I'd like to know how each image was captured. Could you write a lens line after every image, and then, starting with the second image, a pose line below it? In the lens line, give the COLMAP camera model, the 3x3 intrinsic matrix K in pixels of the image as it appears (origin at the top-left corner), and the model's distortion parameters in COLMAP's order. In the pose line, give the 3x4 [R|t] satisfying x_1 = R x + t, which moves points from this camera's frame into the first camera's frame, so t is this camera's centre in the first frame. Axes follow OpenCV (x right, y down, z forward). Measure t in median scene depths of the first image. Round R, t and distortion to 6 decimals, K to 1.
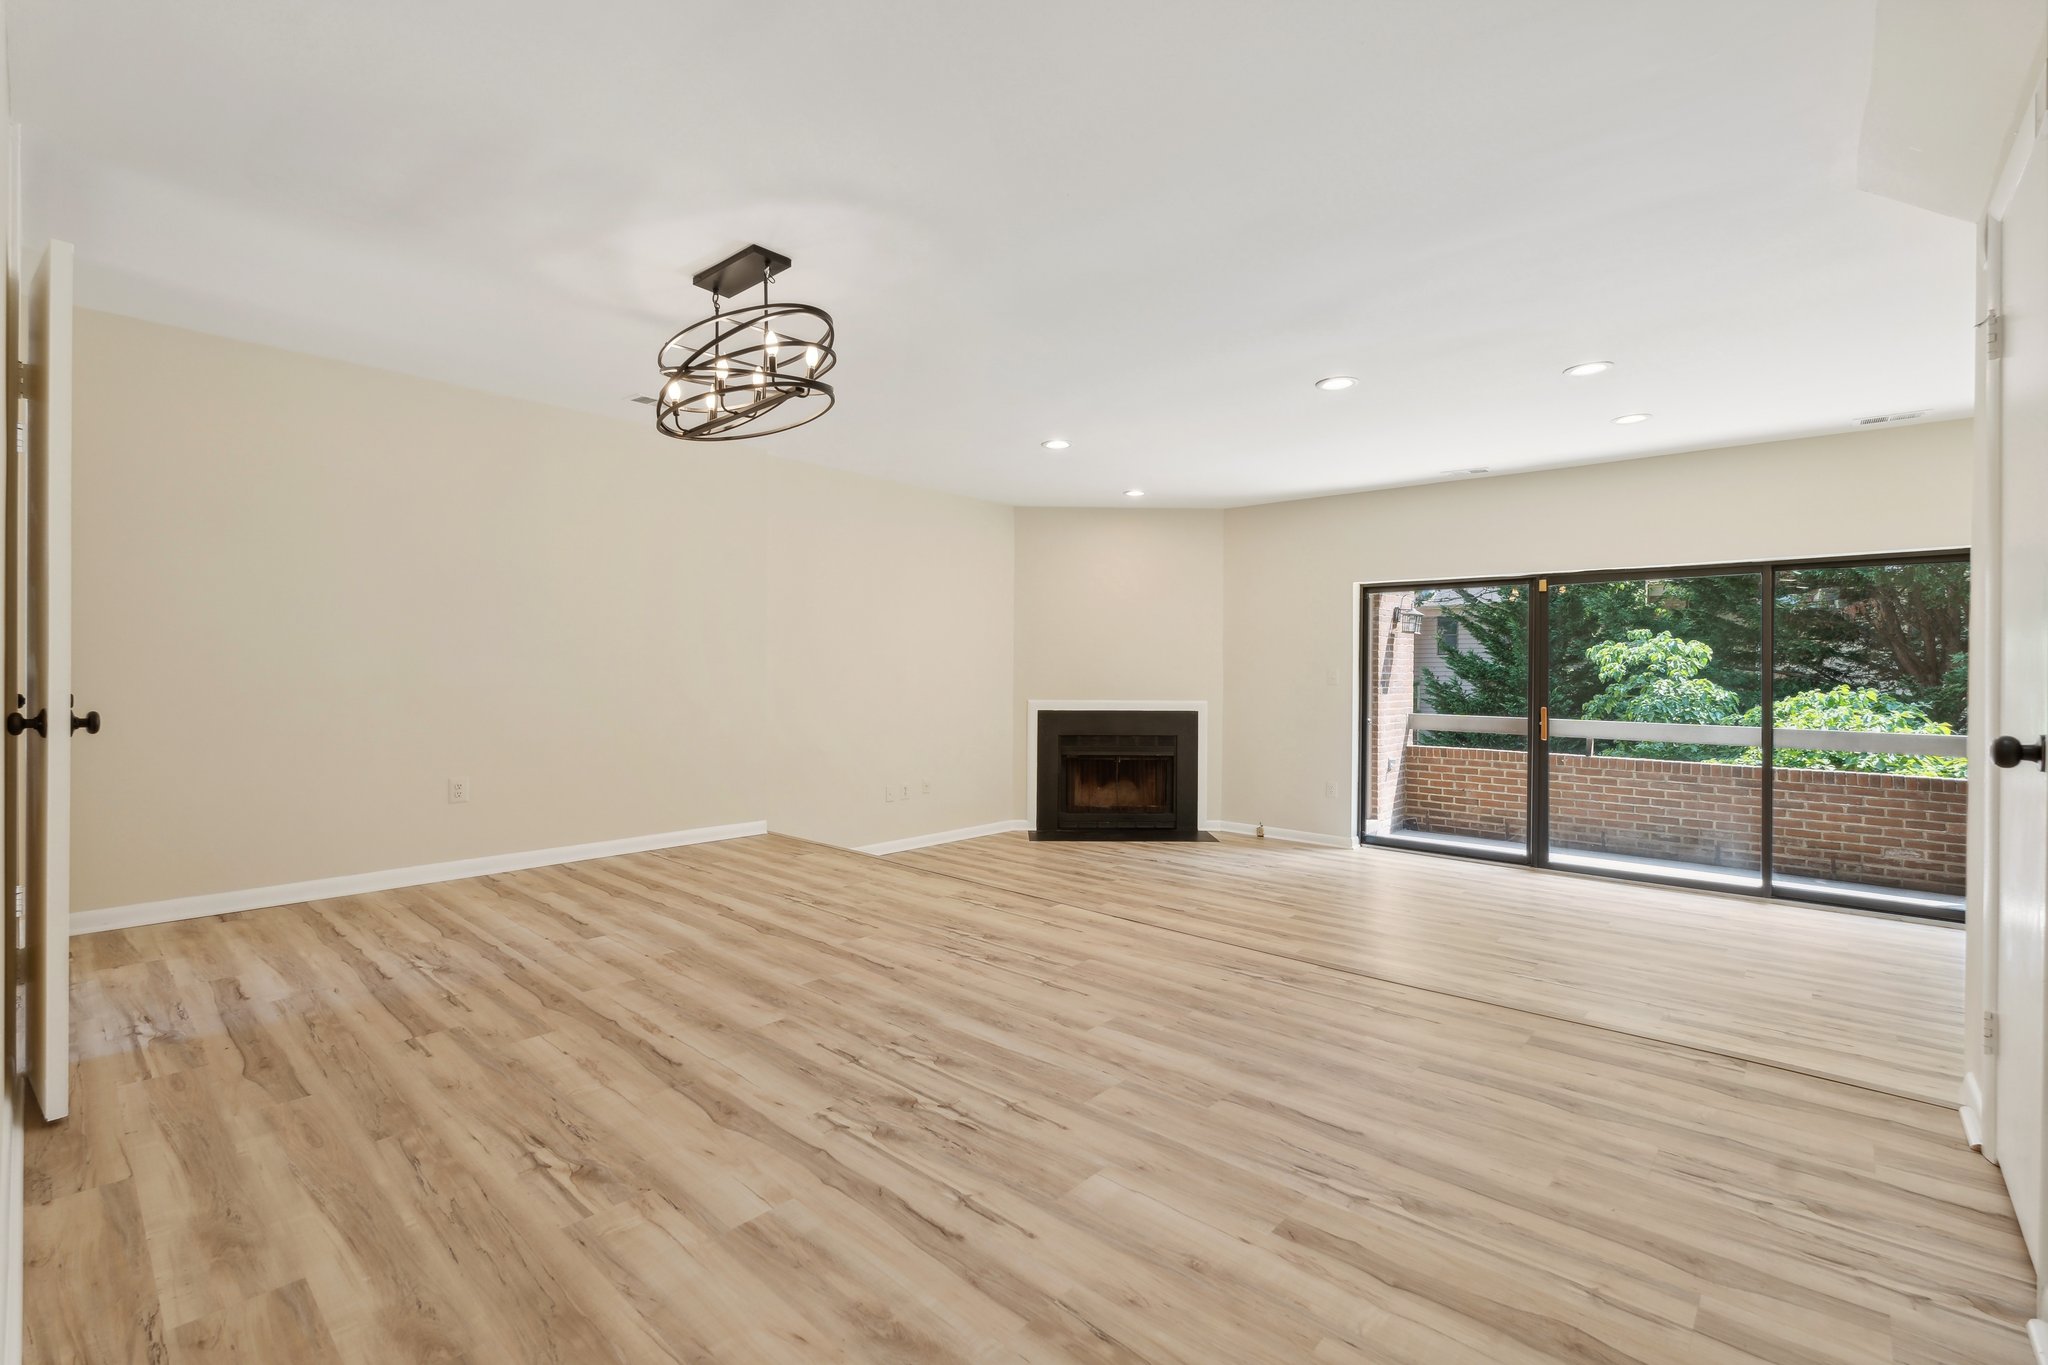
lens RADIAL K [[903.0, 0, 1017.8], [0, 903.0, 672.4], [0, 0, 1]] dist [-0.006247, 0.000329]
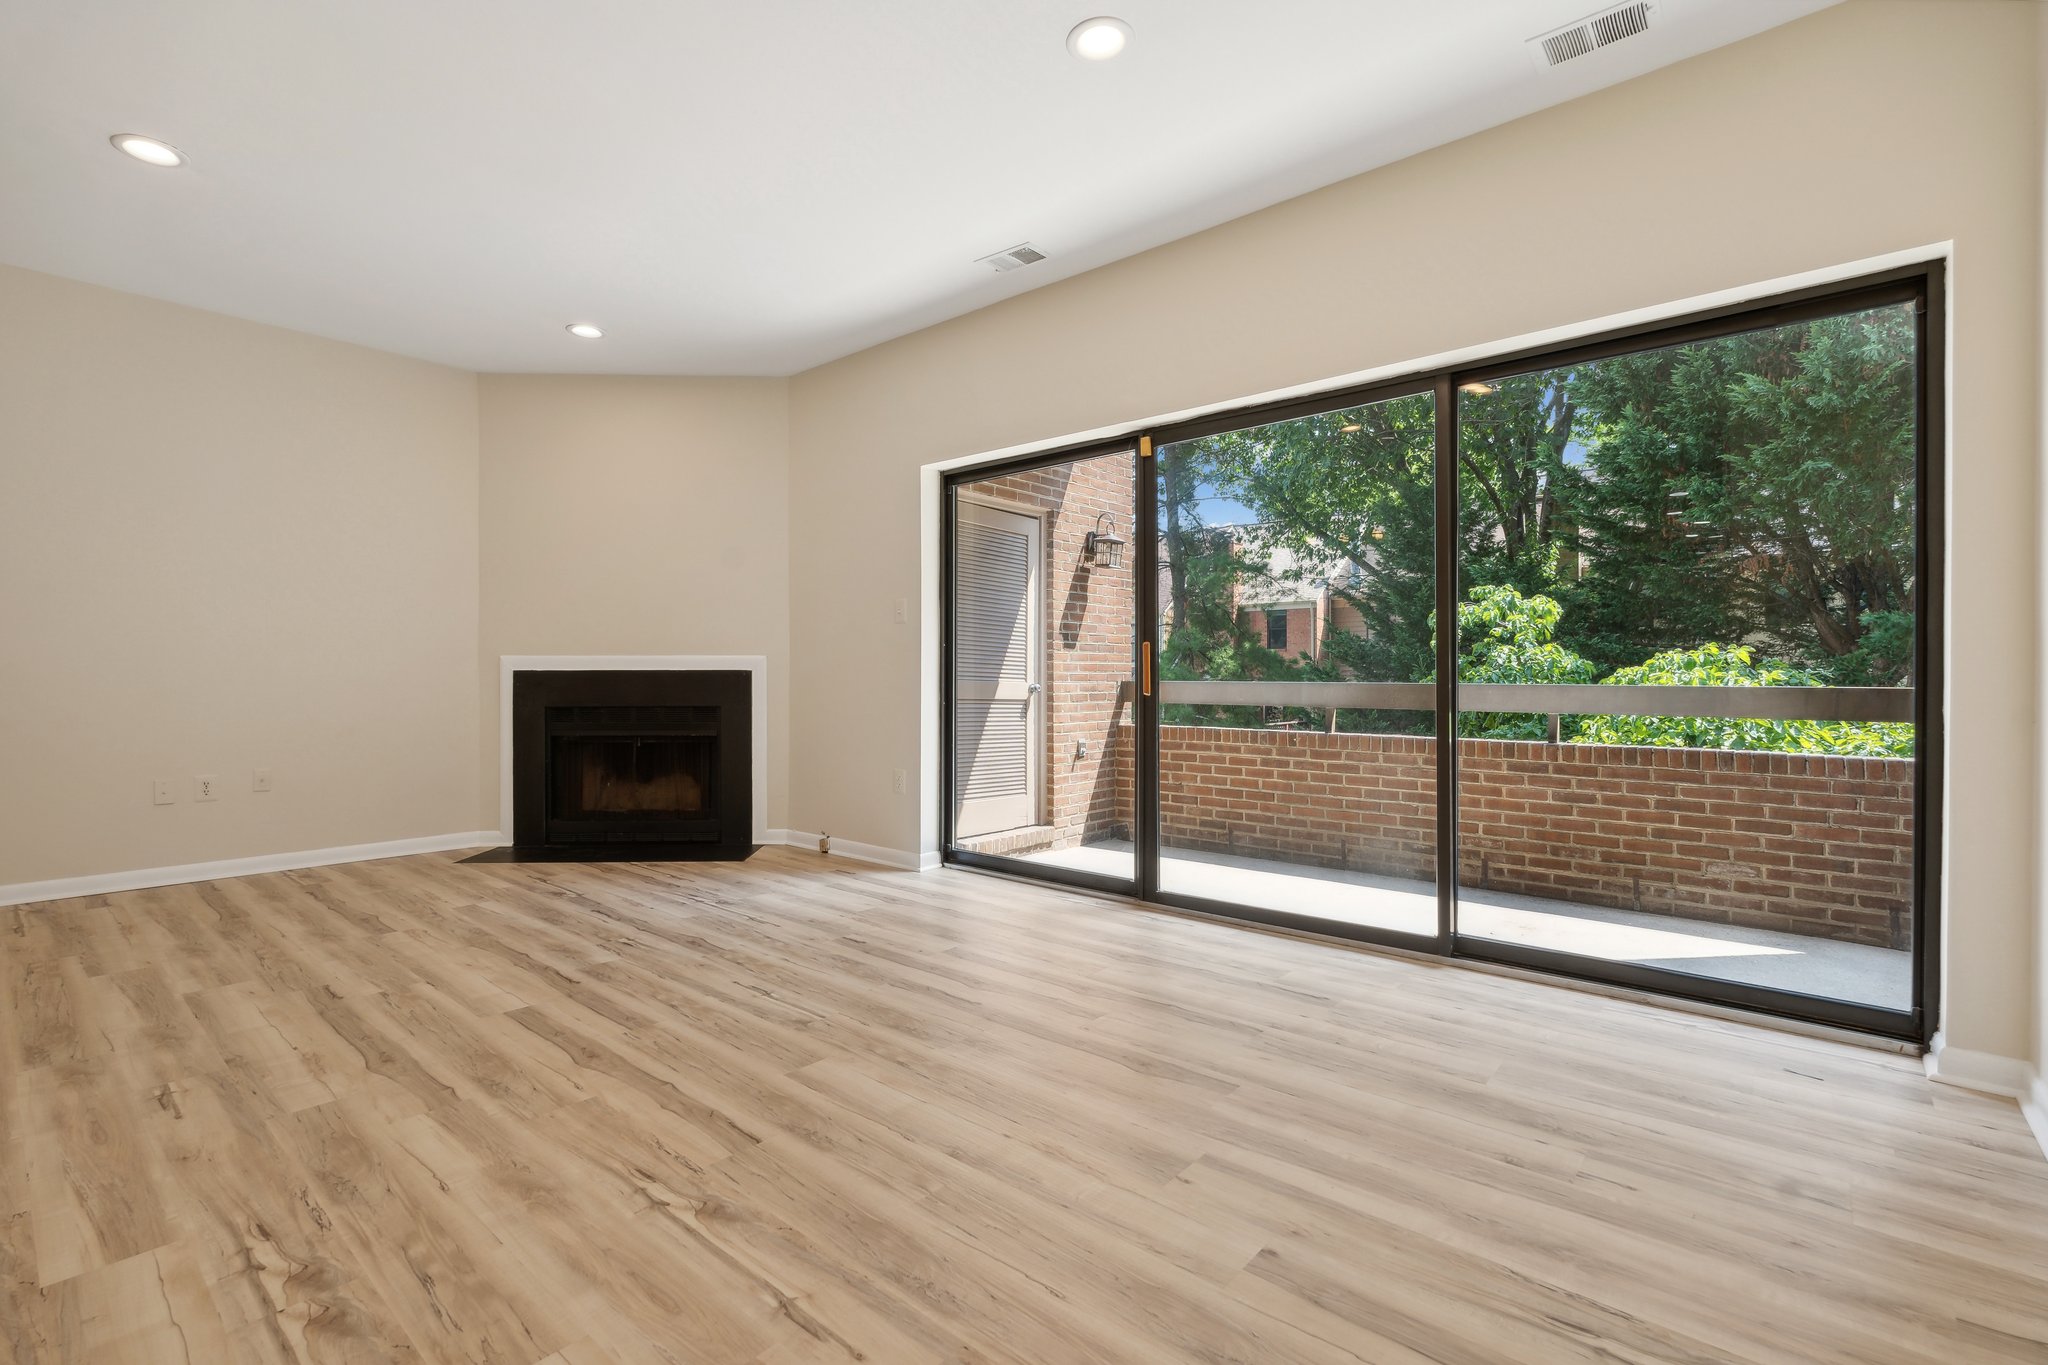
lens RADIAL K [[903.0, 0, 1024.0], [0, 903.0, 684.6], [0, 0, 1]] dist [-0.006247, 0.000329]
pose [[0.999748, -0.006627, 0.021439, 0.640430], [0.006556, 0.999973, 0.003370, 0.085633], [-0.021461, -0.003228, 0.999764, 0.500413]]
